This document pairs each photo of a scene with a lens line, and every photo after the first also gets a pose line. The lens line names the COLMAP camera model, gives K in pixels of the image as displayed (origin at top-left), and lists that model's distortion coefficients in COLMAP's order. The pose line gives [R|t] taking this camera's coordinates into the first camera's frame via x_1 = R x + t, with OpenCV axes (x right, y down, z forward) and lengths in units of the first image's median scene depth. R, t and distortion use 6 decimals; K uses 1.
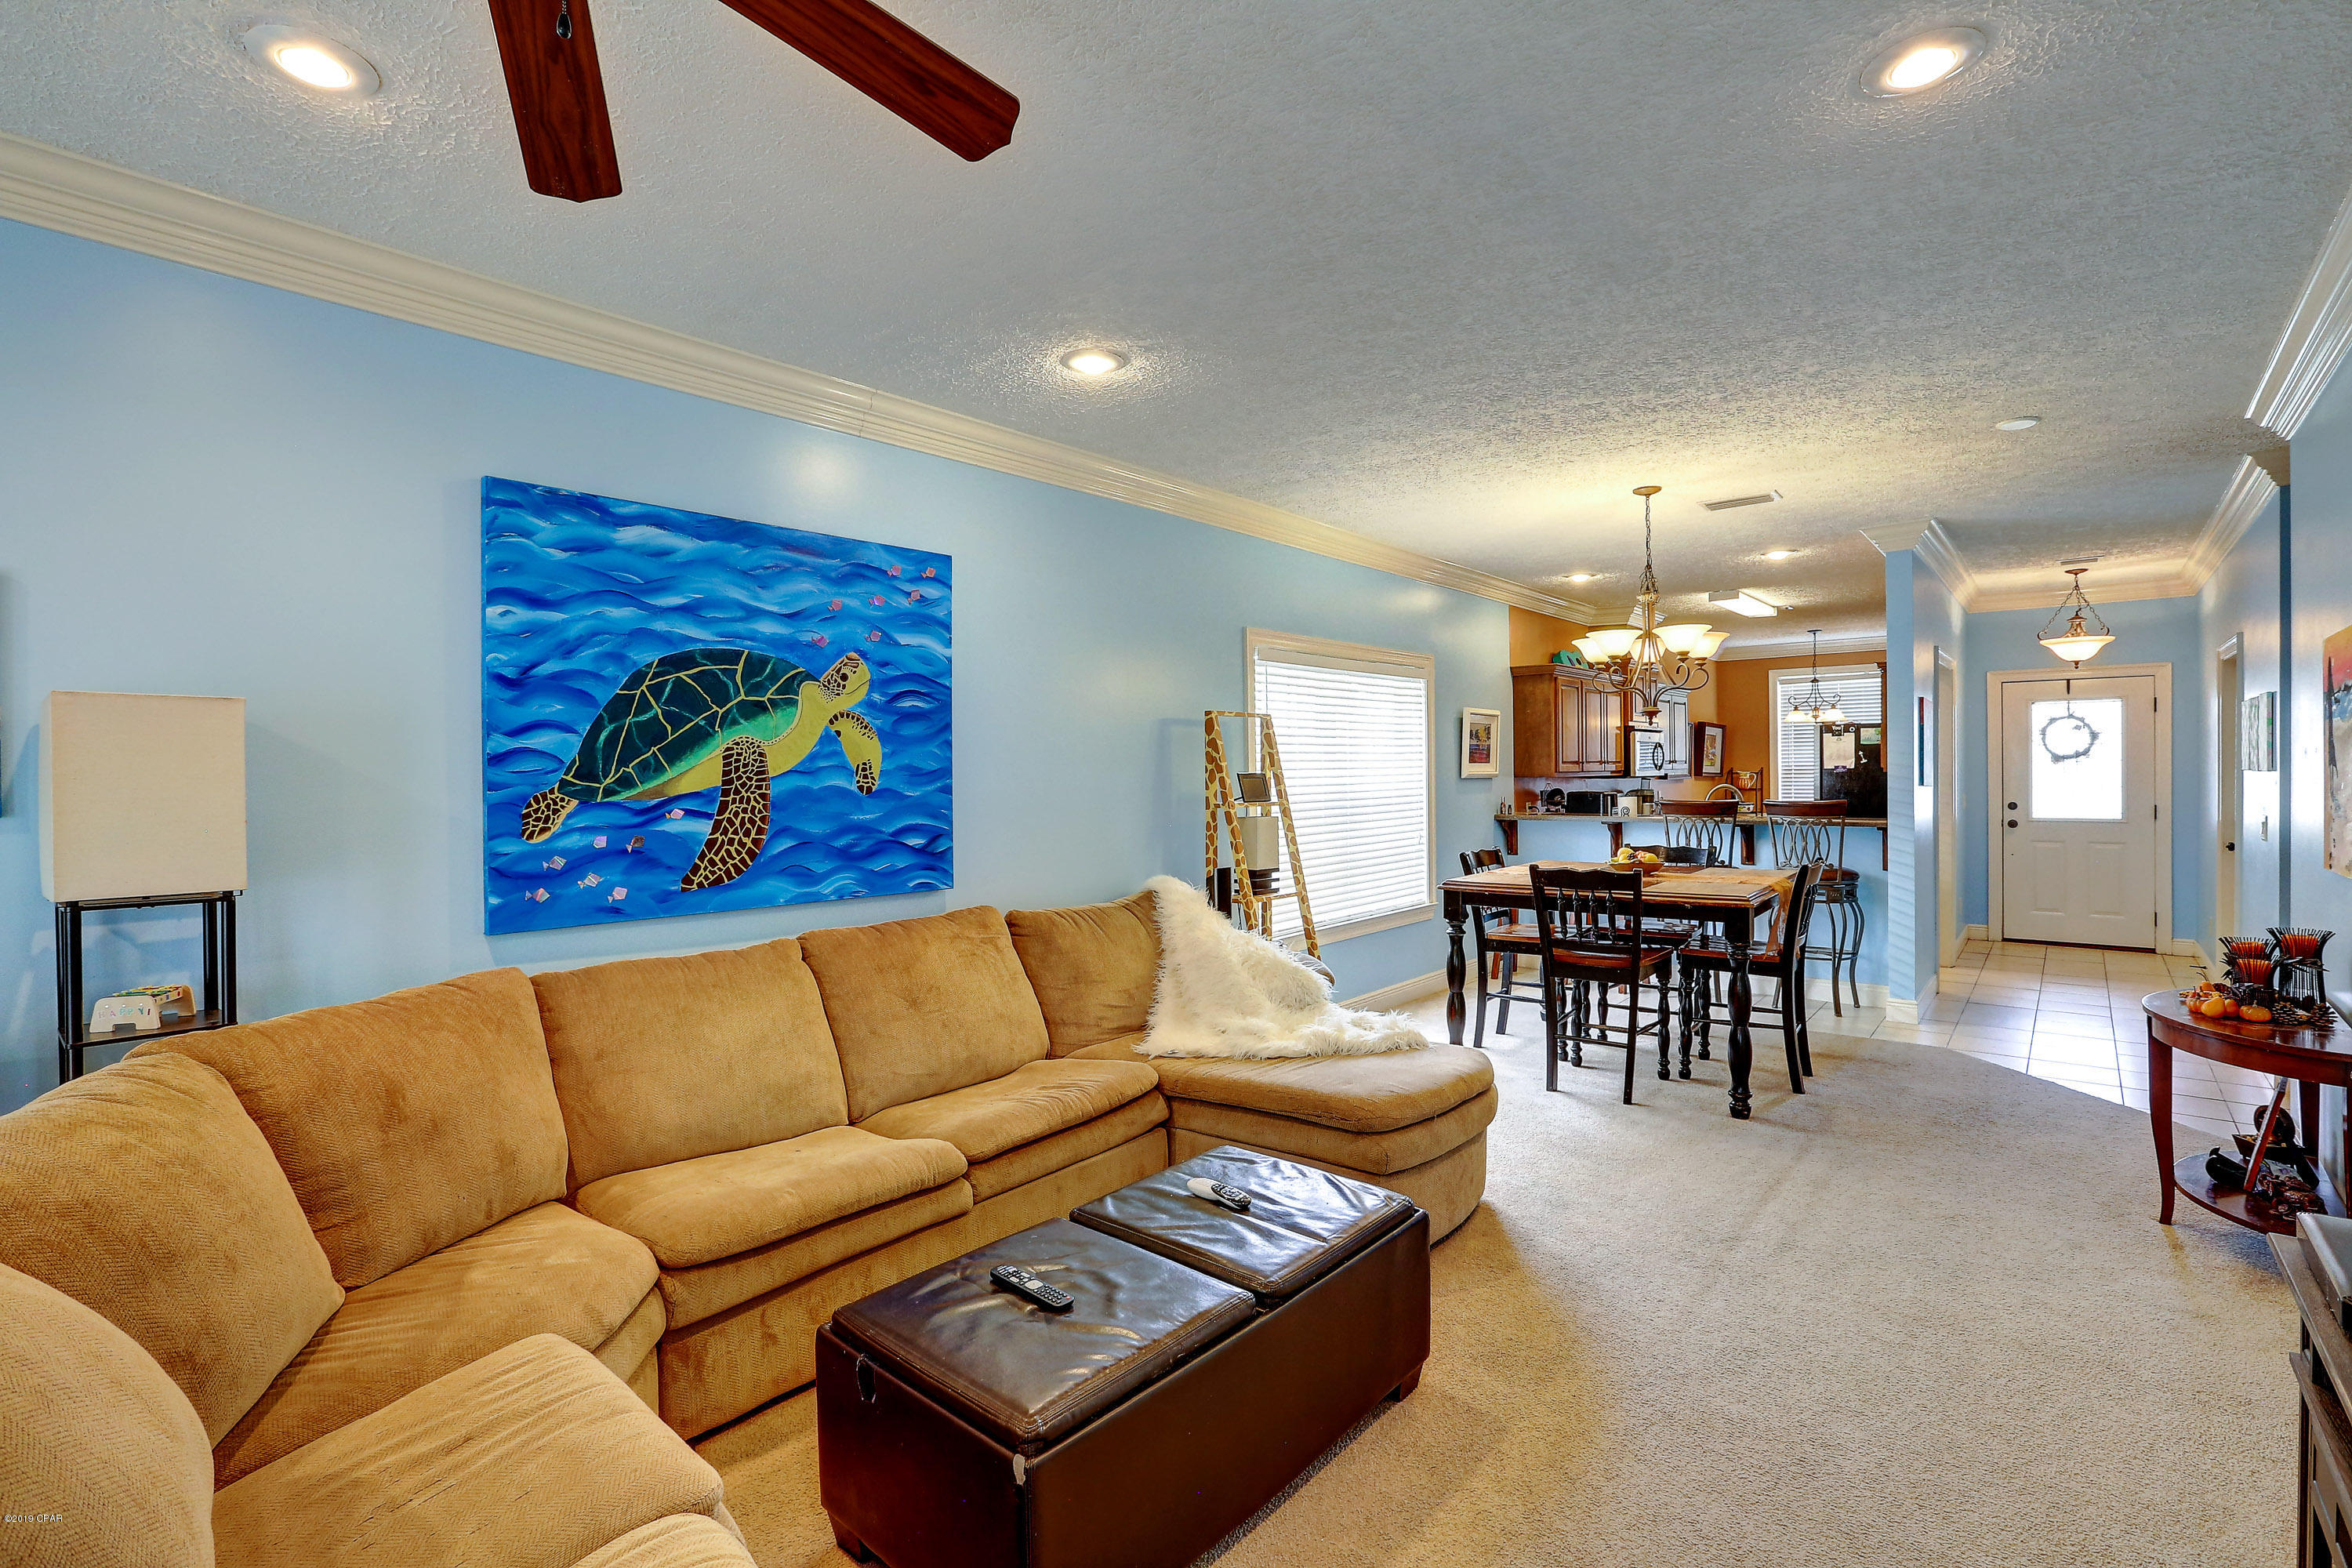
lens RADIAL K [[1073.8, 0, 1177.0], [0, 1073.8, 774.4], [0, 0, 1]] dist [-0.054050, 0.017925]
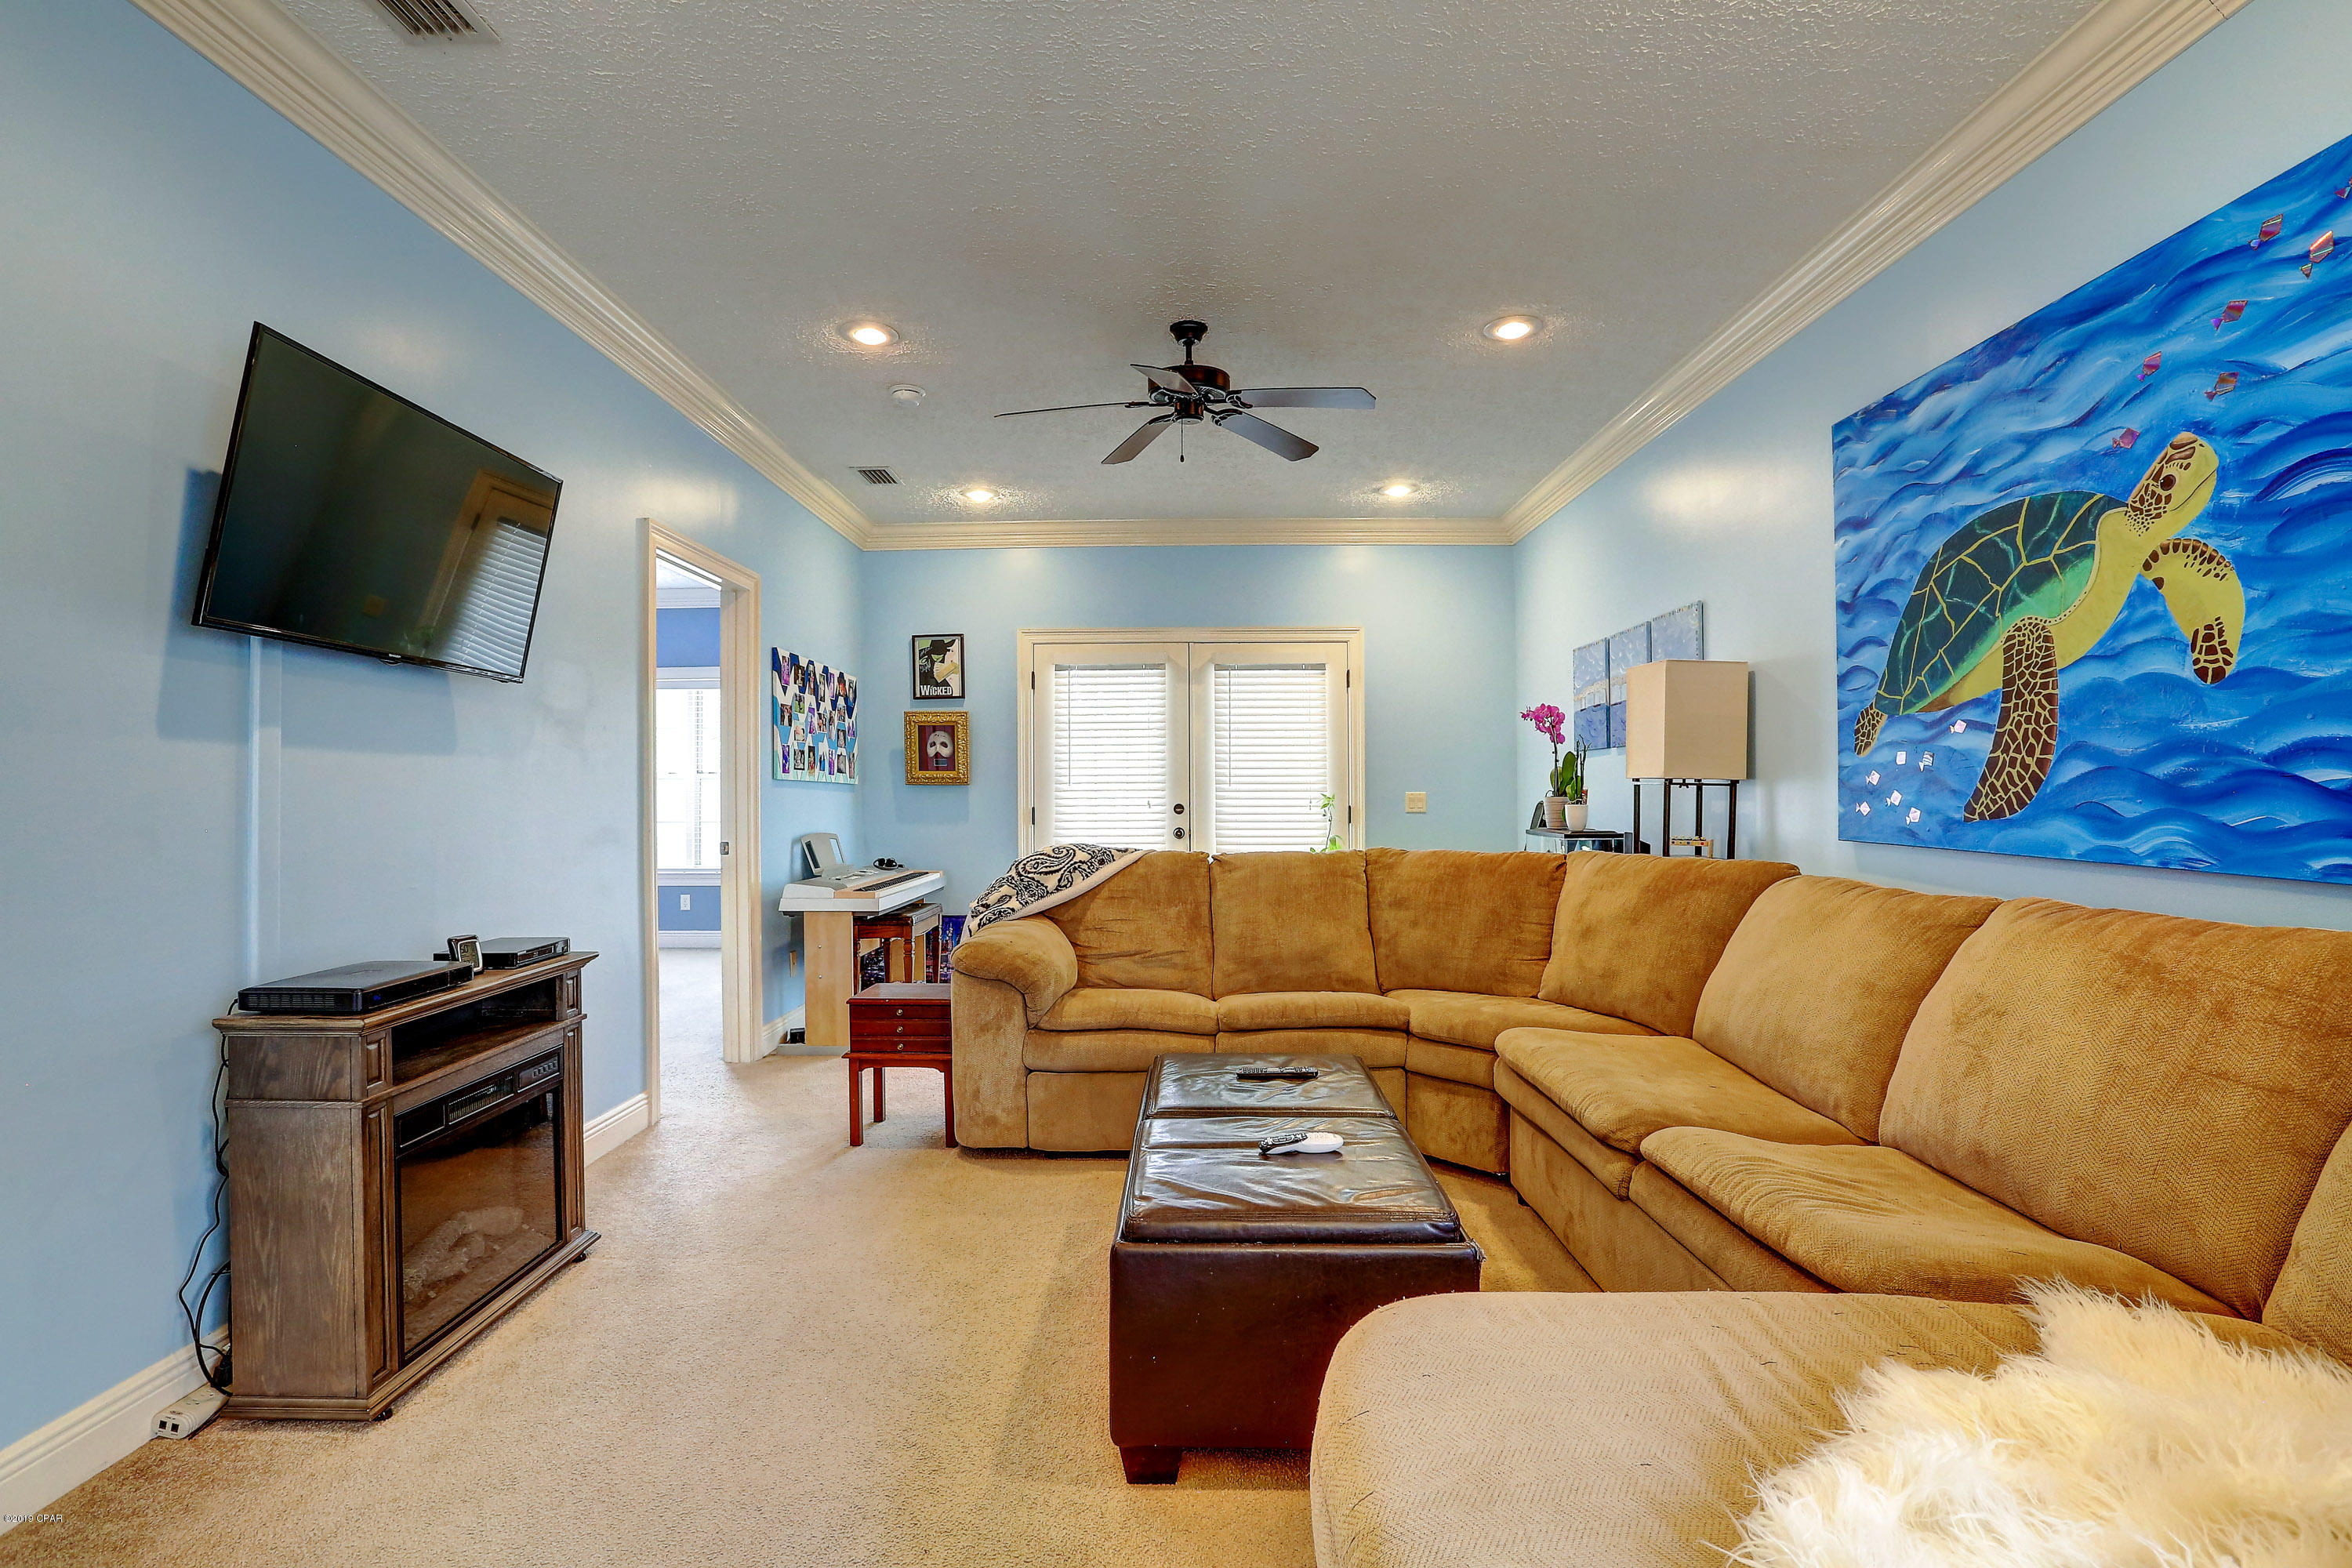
lens RADIAL K [[1073.8, 0, 1172.1], [0, 1073.8, 783.4], [0, 0, 1]] dist [-0.054050, 0.017925]
pose [[-0.762395, 0.010998, -0.647019, 0.419782], [0.009498, 0.999938, 0.005806, 0.057123], [0.647043, -0.001719, -0.762452, 0.986964]]
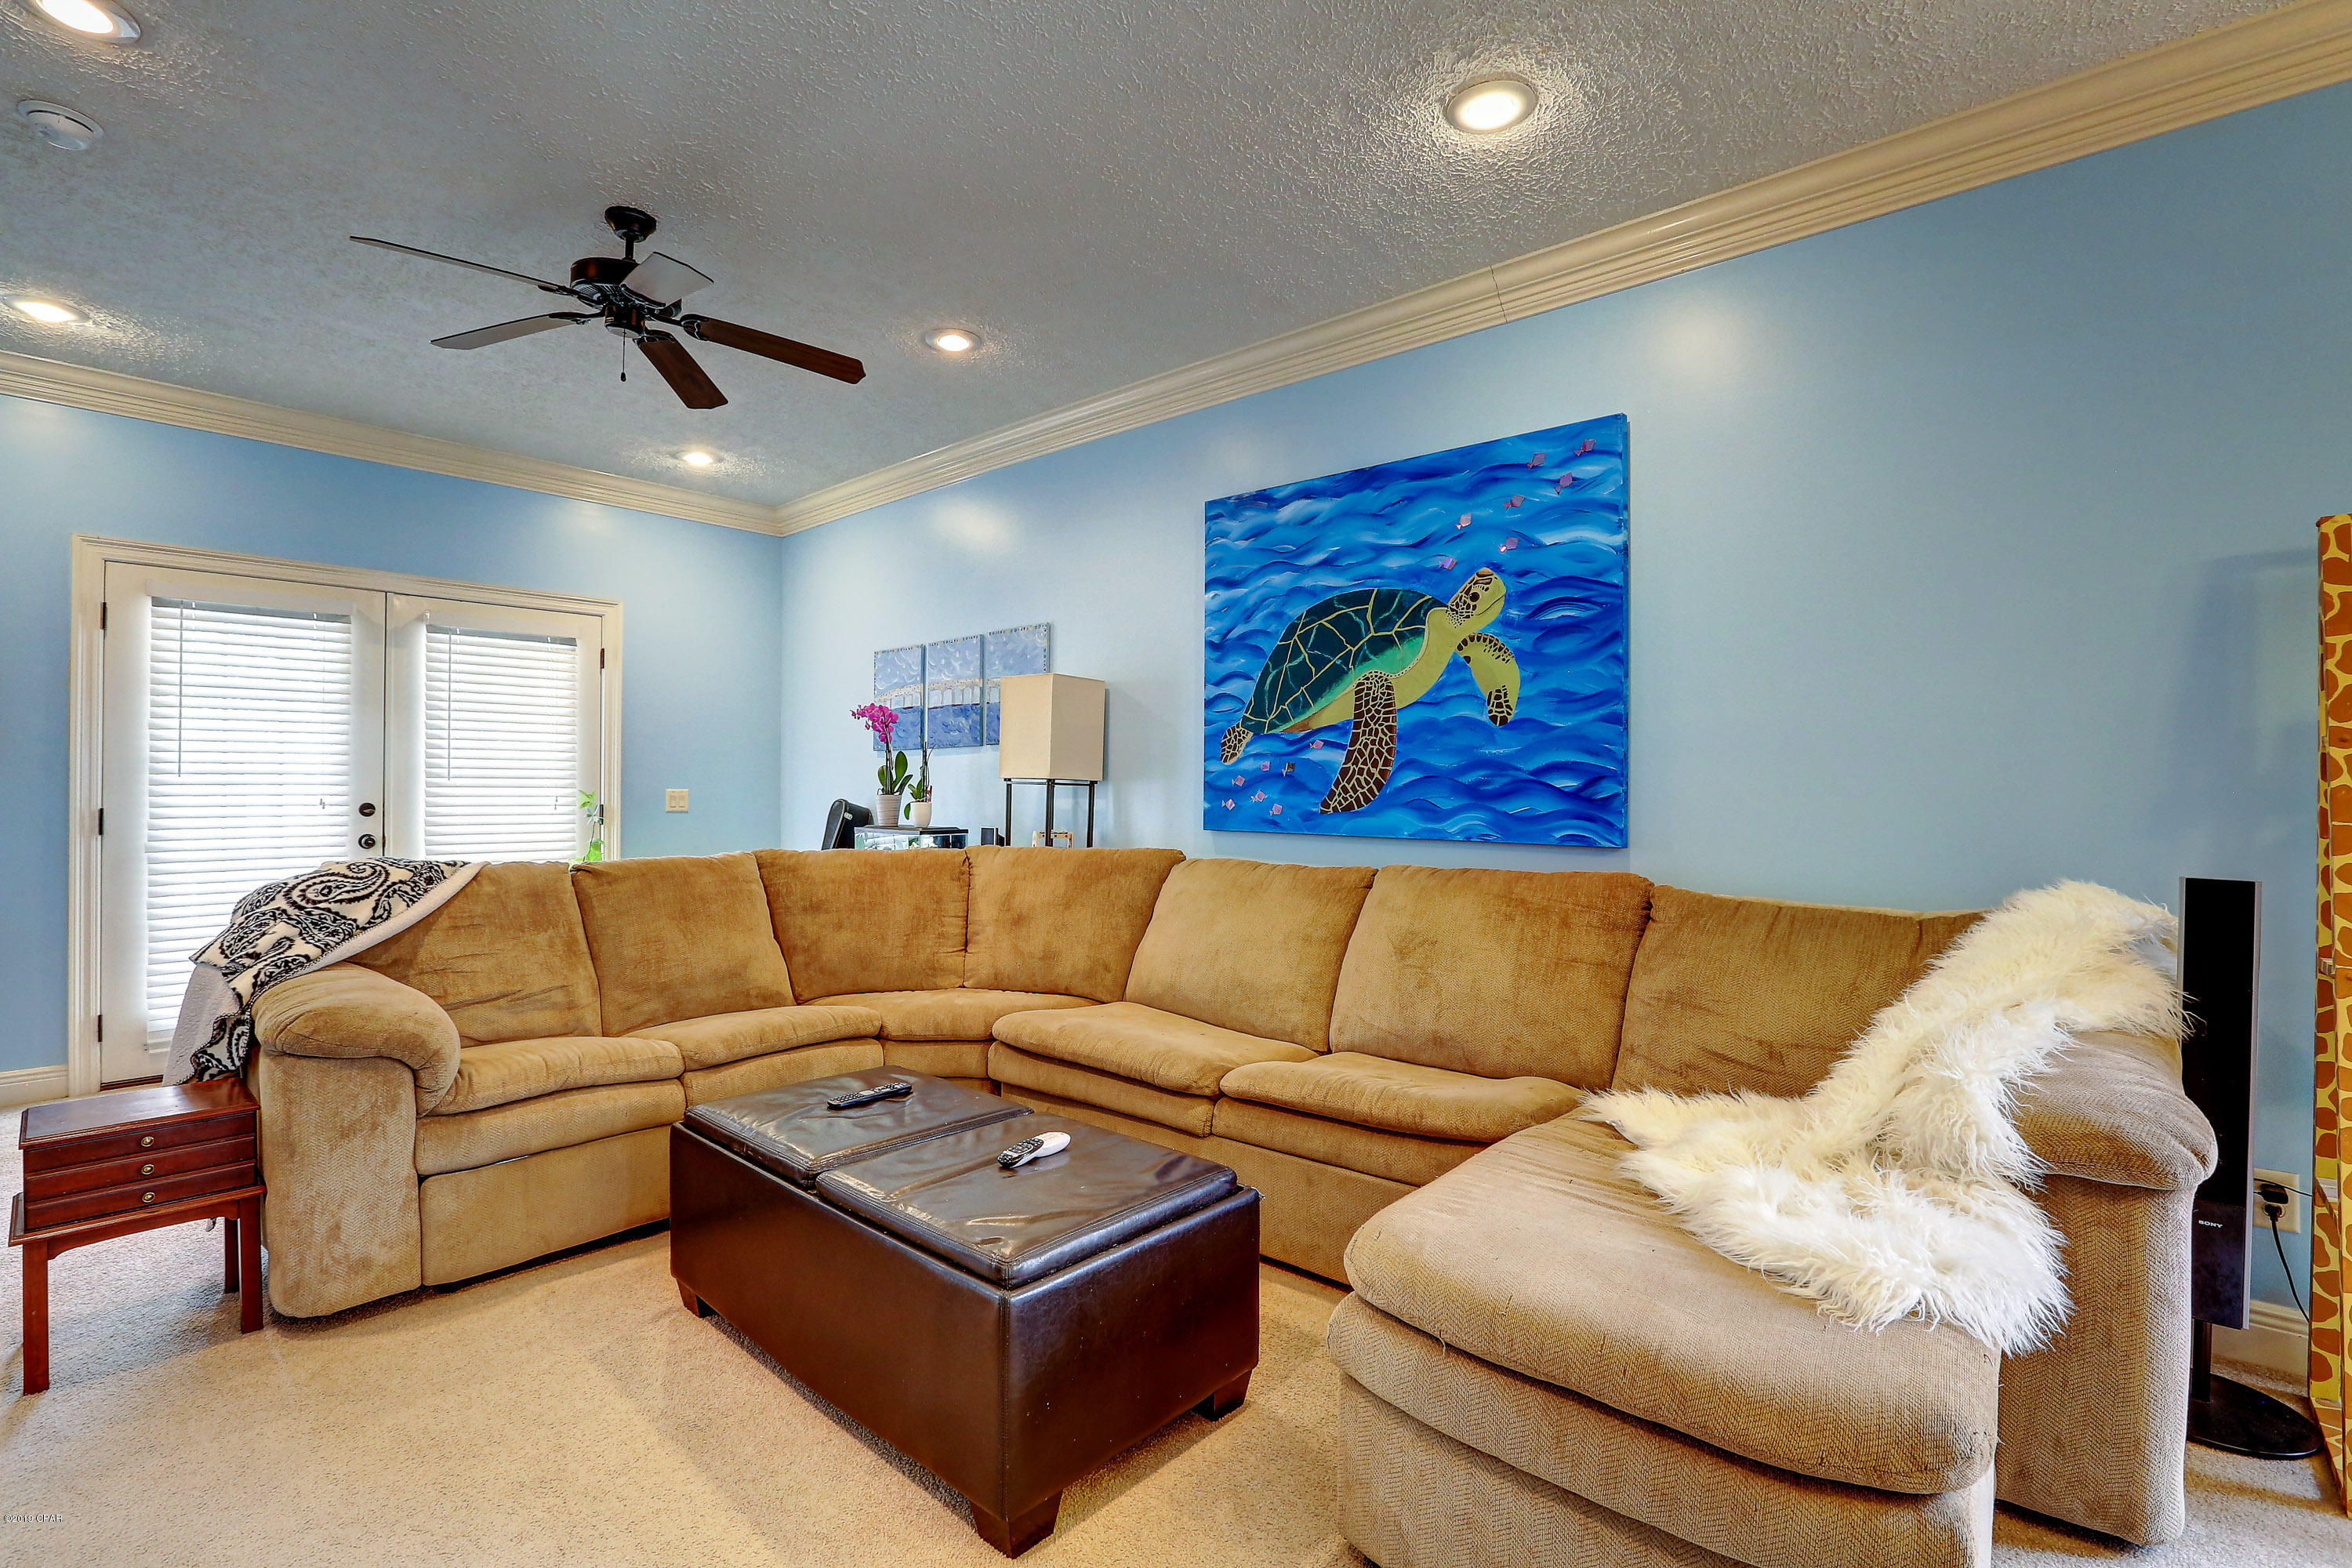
lens RADIAL K [[1073.8, 0, 1176.9], [0, 1073.8, 781.6], [0, 0, 1]] dist [-0.054050, 0.017925]
pose [[-0.006017, 0.005828, -0.999965, 0.547993], [-0.009518, 0.999937, 0.005885, 0.057817], [0.999937, 0.009553, -0.005961, 0.690434]]
